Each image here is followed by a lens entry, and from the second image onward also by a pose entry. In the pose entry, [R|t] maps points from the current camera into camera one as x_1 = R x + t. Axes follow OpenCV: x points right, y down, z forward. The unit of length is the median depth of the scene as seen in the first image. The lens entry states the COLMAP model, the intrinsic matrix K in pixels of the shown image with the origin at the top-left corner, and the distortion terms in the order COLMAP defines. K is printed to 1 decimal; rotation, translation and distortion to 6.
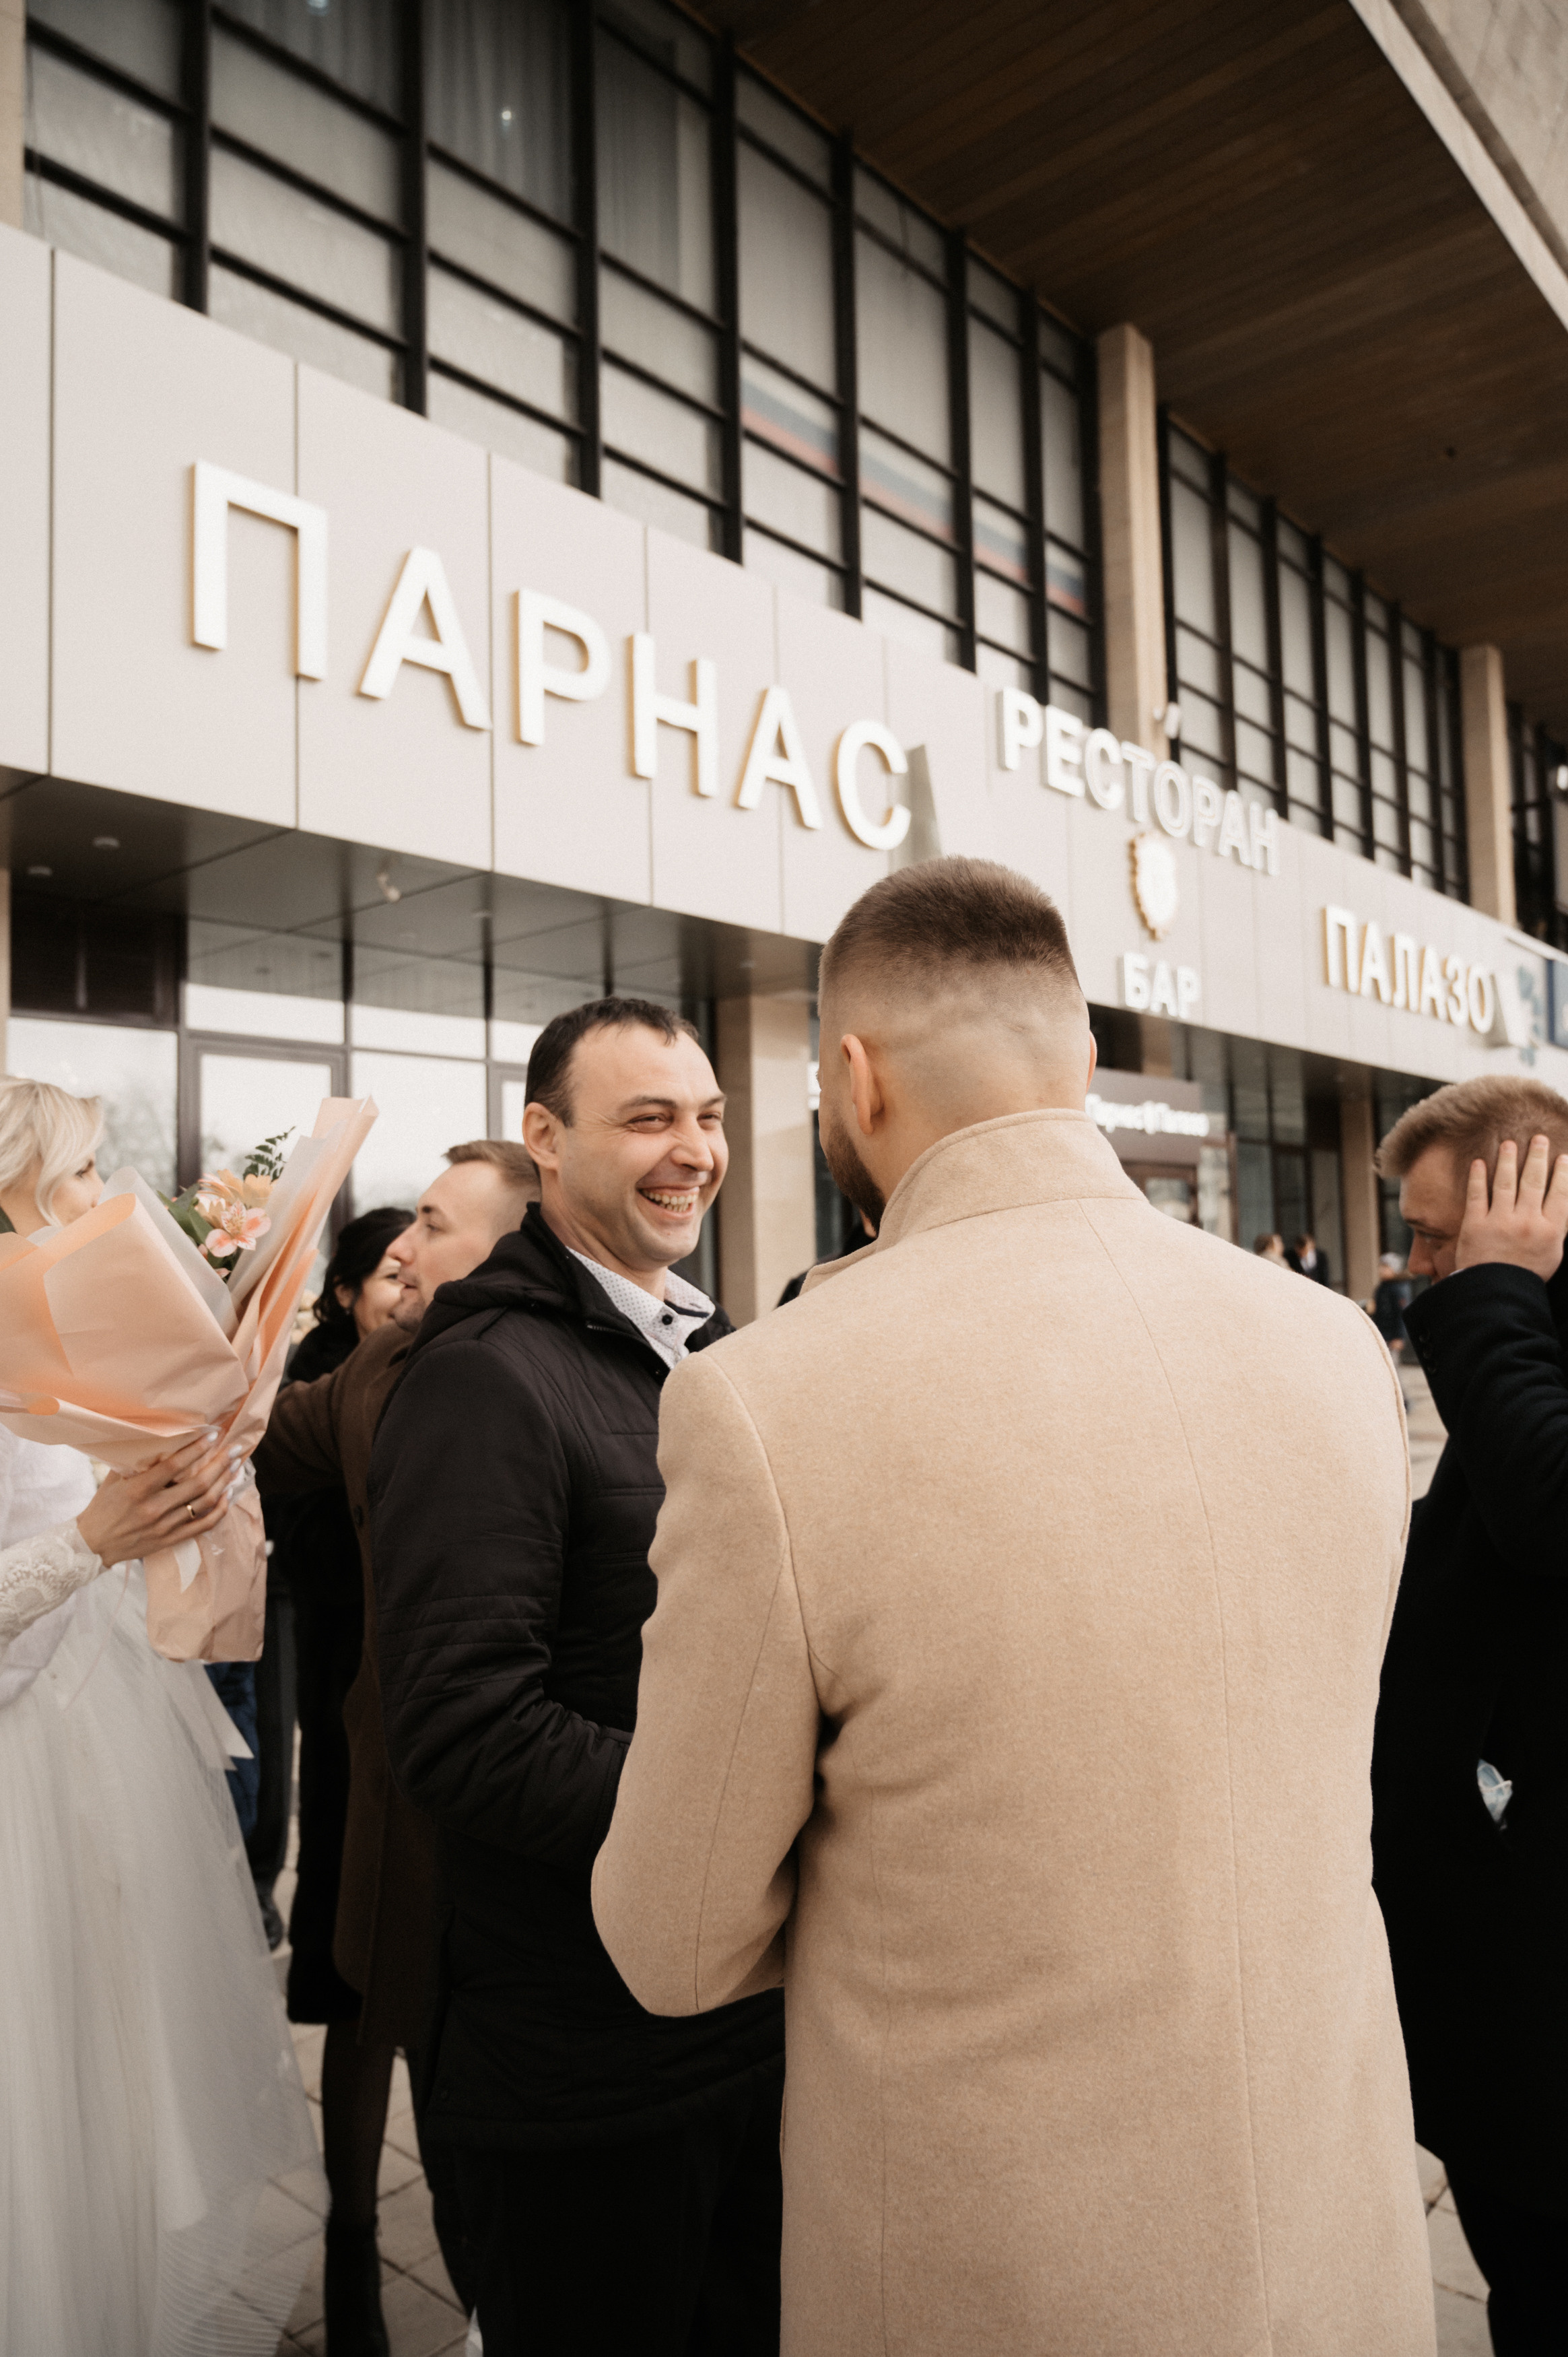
lens RADIAL K [[1584.7, 0, 796.6], [0, 1584.7, 1178.4], [0, 0, 1]] dist [-0.009512, 0.001563]
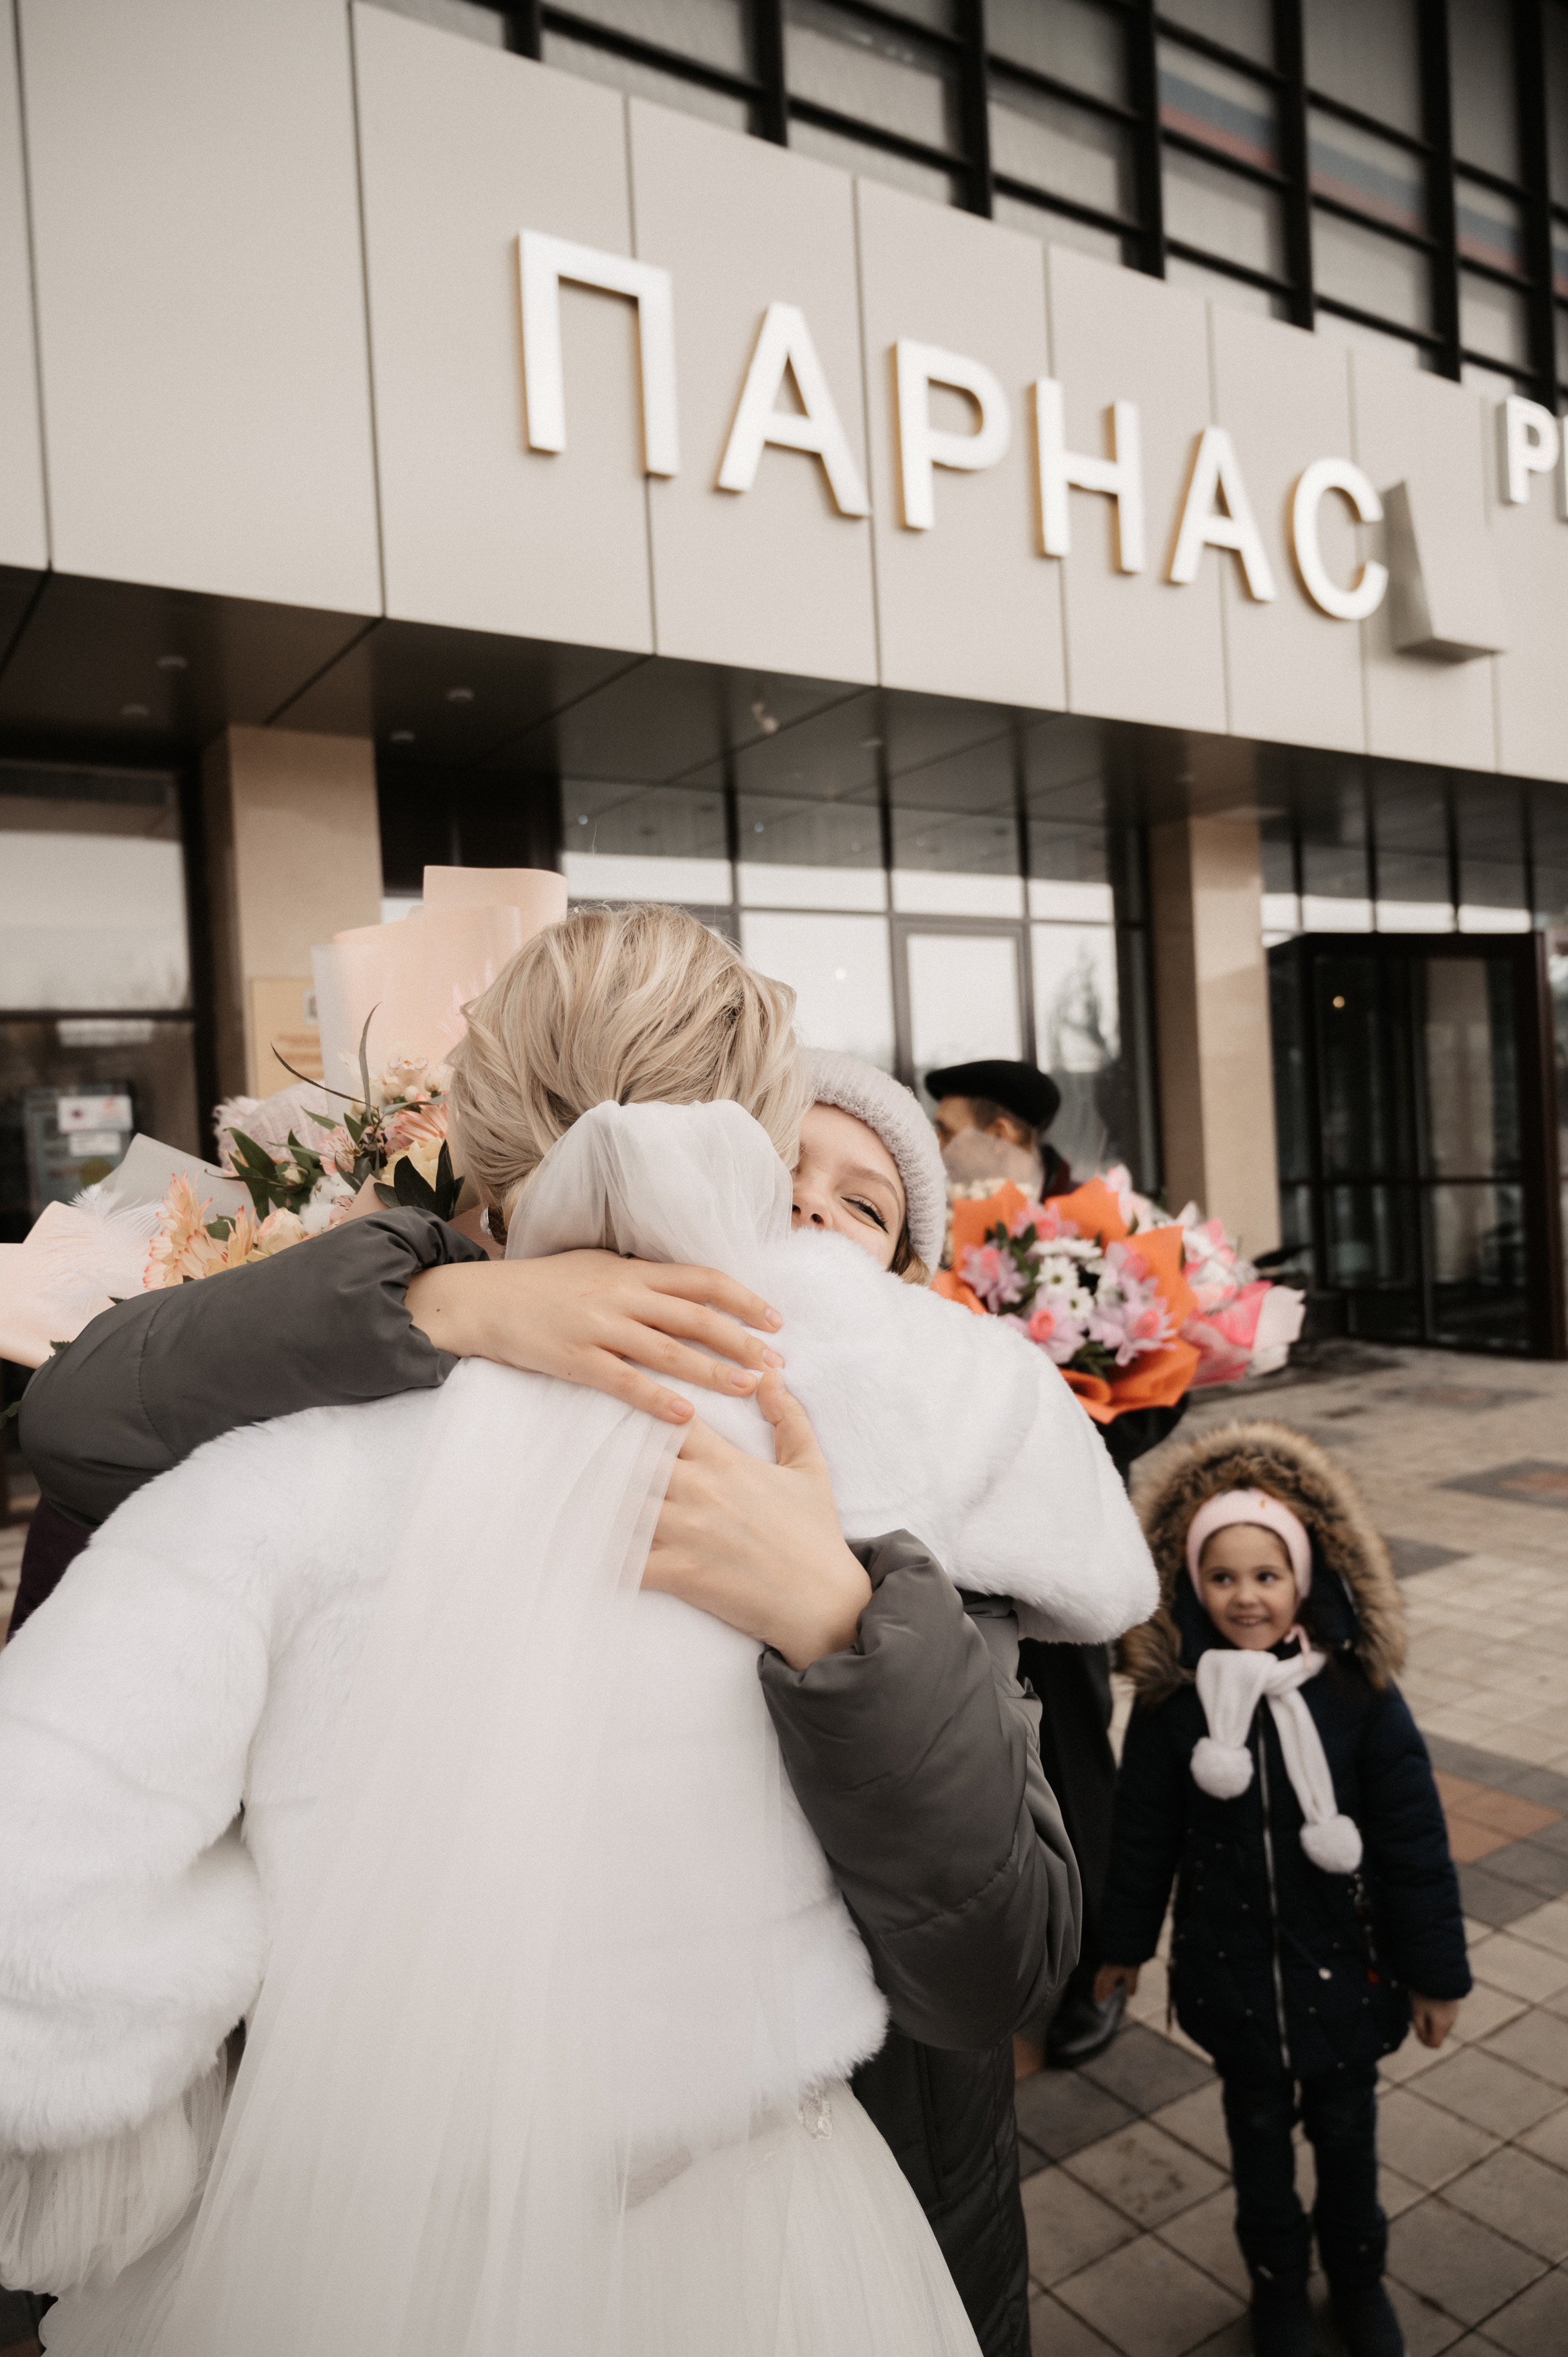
lens RADIAL K [[1611.0, 0, 775.7], [0, 1611.0, 1169.0], [0, 0, 1]] dist [0.001778, 0.001489]
pose [[0.960705, -0.024981, -0.276446, -0.010051], [0.046868, 0.996241, 0.072851, 0.000442], [0.273586, -0.082944, 0.958264, 0.111257]]
